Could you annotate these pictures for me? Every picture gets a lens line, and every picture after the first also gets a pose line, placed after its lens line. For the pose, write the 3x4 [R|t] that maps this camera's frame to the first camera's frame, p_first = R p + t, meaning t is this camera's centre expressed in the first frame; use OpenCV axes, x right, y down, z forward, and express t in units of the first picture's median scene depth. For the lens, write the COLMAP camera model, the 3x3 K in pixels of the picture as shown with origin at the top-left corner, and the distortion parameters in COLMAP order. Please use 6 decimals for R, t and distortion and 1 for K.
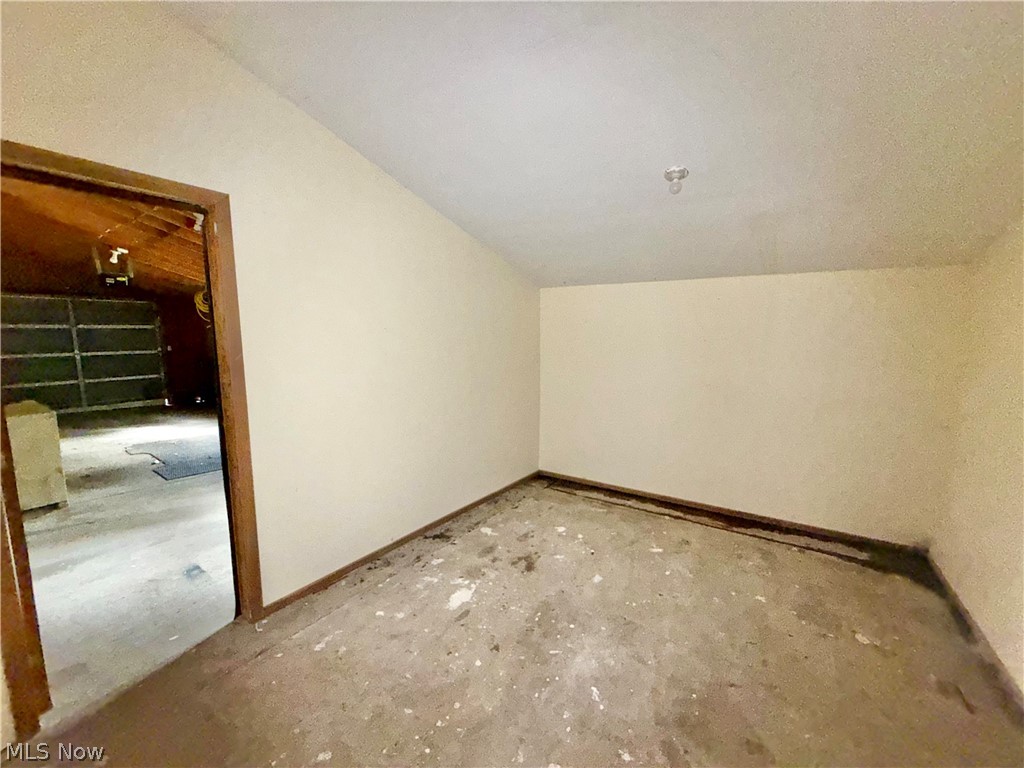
lens RADIAL K [[408.6, 0, 506.1], [0, 408.6, 382.7], [0, 0, 1]] dist [0.001460, -0.000751]
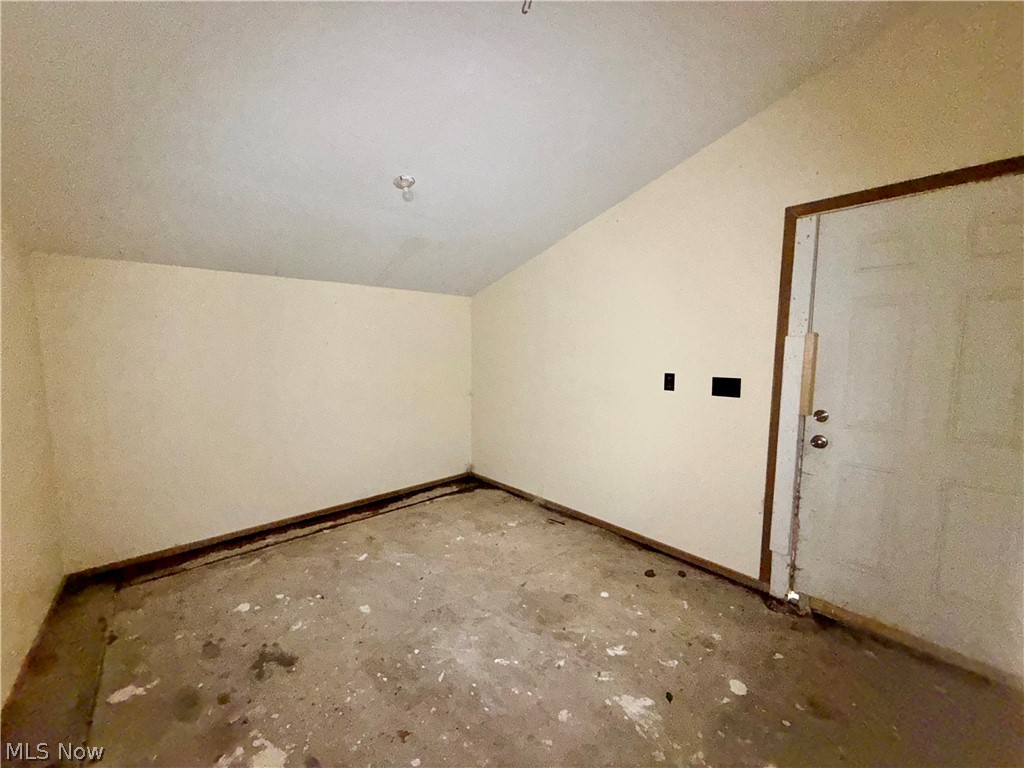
lens RADIAL K [[408.6, 0, 508.5], [0, 408.6, 385.3], [0, 0, 1]] dist [0.001460, -0.000751]
pose [[0.256433, -0.093022, 0.962075, -0.434821], [0.120969, 0.990621, 0.063539, -0.014236], [-0.958962, 0.100088, 0.265280, 0.366927]]
